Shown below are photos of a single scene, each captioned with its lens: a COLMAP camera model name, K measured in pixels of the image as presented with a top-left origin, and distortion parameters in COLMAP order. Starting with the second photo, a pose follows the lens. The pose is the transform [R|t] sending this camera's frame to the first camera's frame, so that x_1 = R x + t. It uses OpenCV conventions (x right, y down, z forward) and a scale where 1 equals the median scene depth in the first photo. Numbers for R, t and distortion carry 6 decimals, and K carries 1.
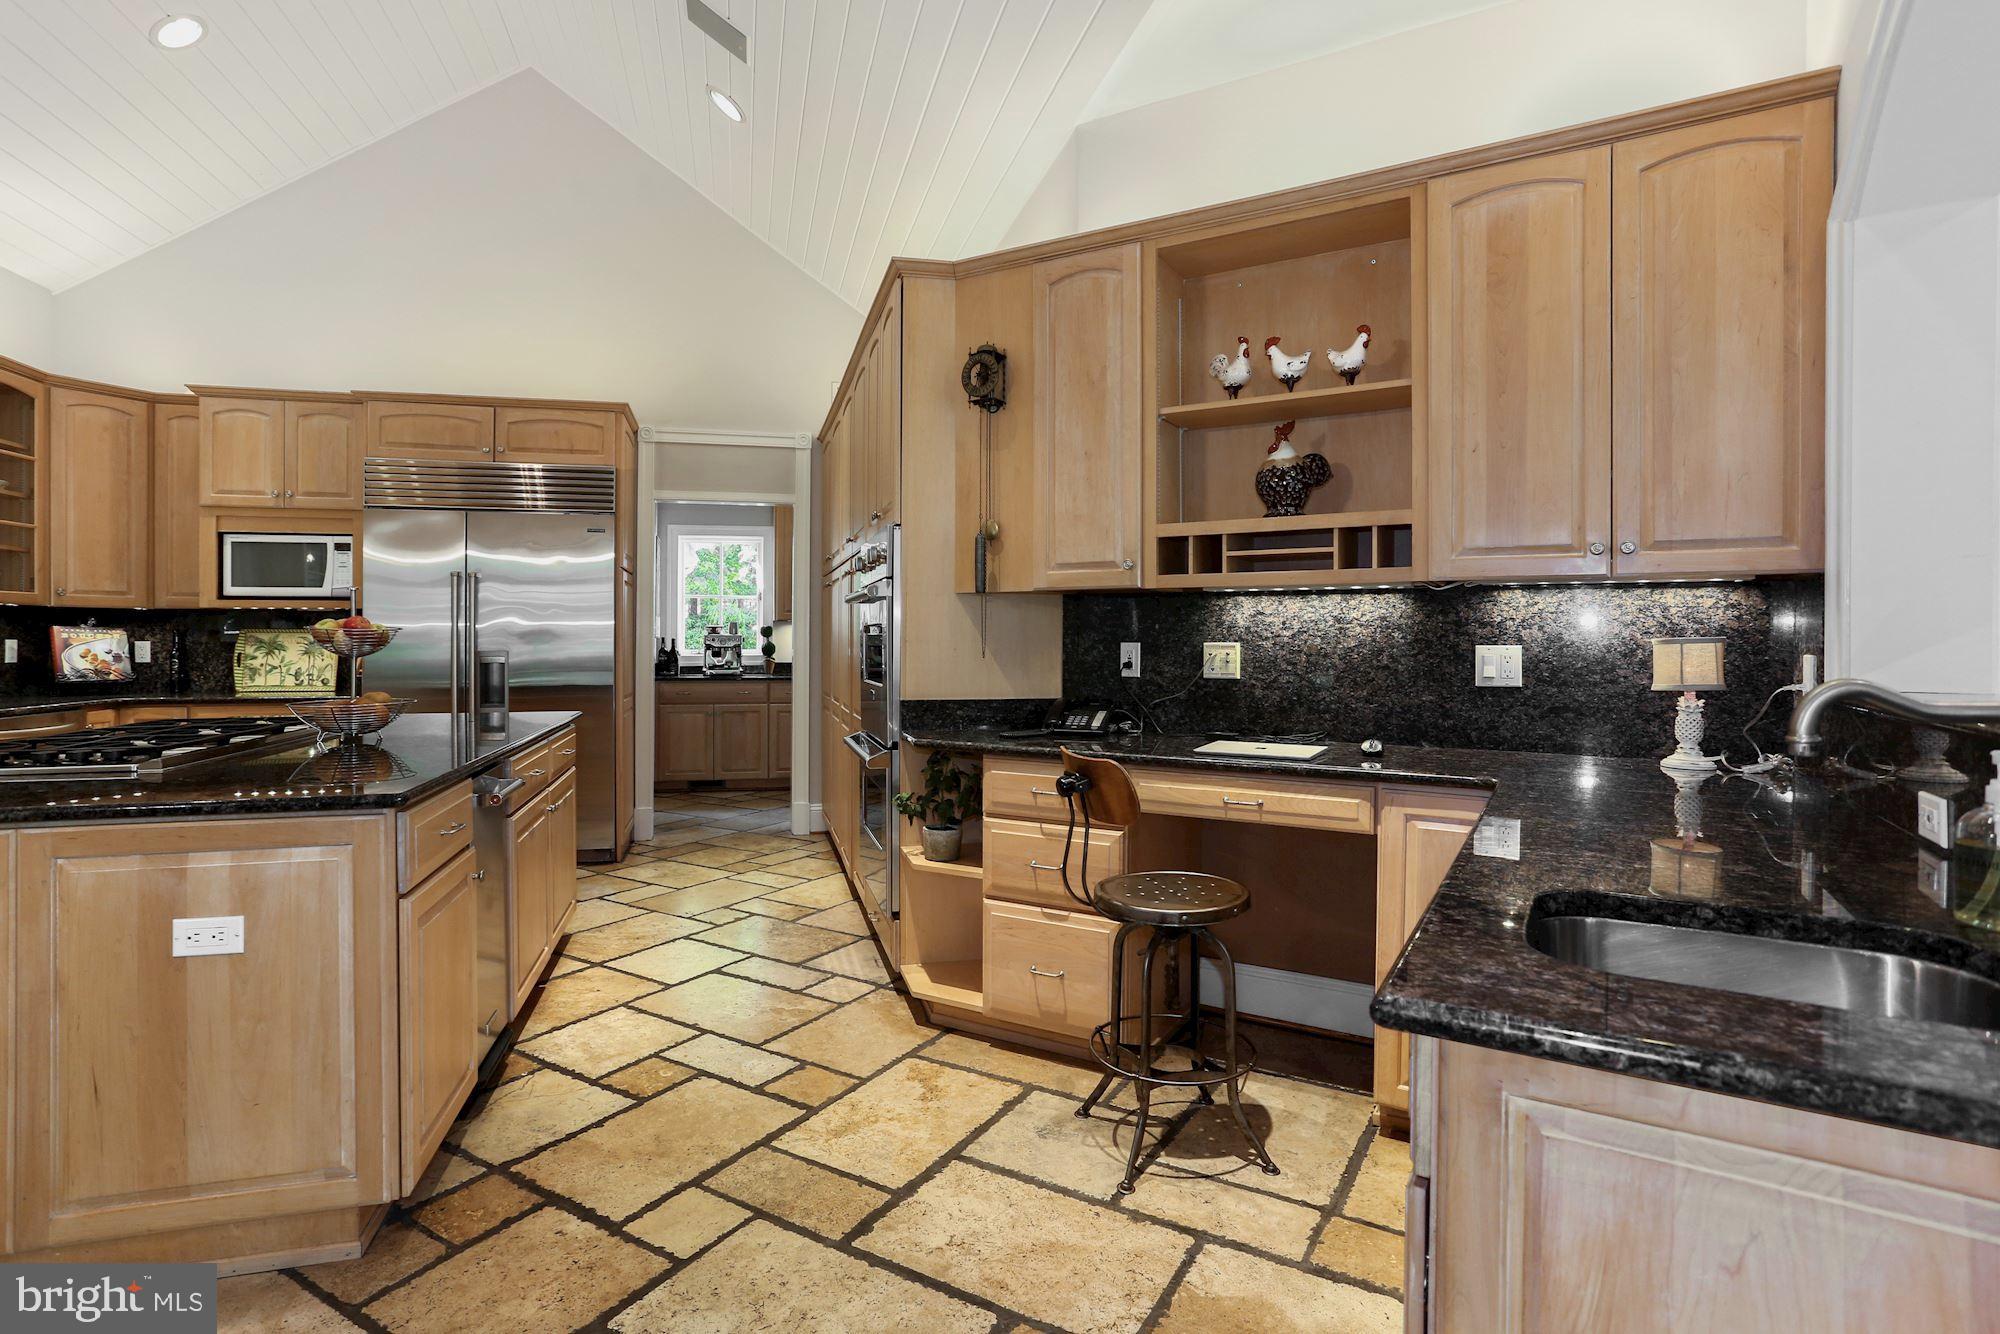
lens RADIAL K [[998.1, 0, 991.2], [0, 998.1, 638.4], [0, 0, 1]] dist [-0.052513, 0.030929]
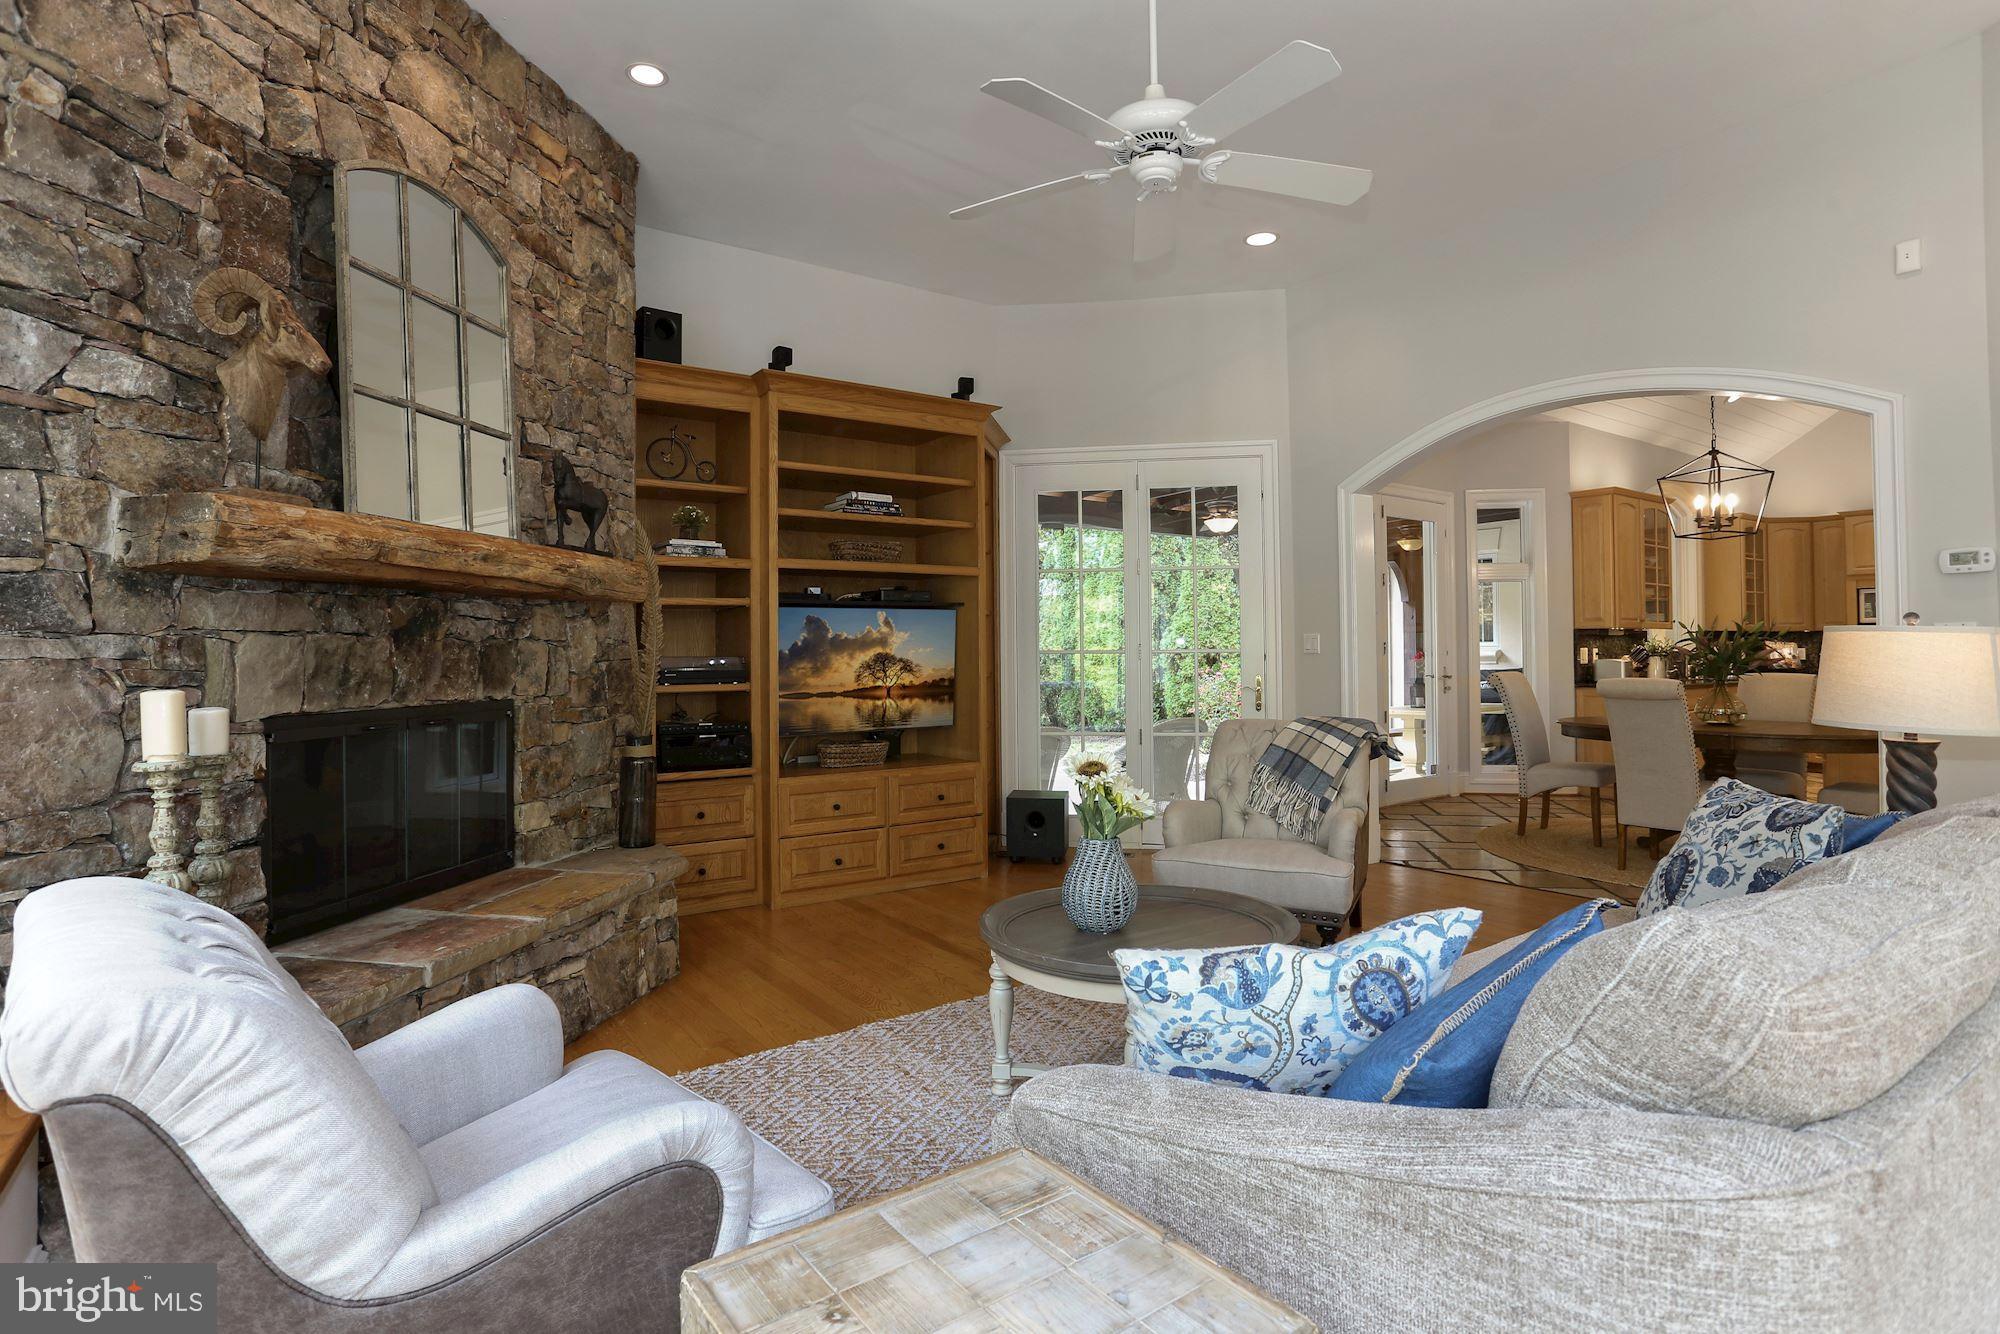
lens RADIAL K [[998.1, 0, 991.2], [0, 998.1, 638.4], [0, 0, 1]] dist [-0.052513, 0.030929]
pose [[0.352655, -0.014052, -0.935648, 0.586889], [0.006190, 0.999900, -0.012684, -0.002764], [0.935733, -0.001319, 0.352707, -1.950584]]
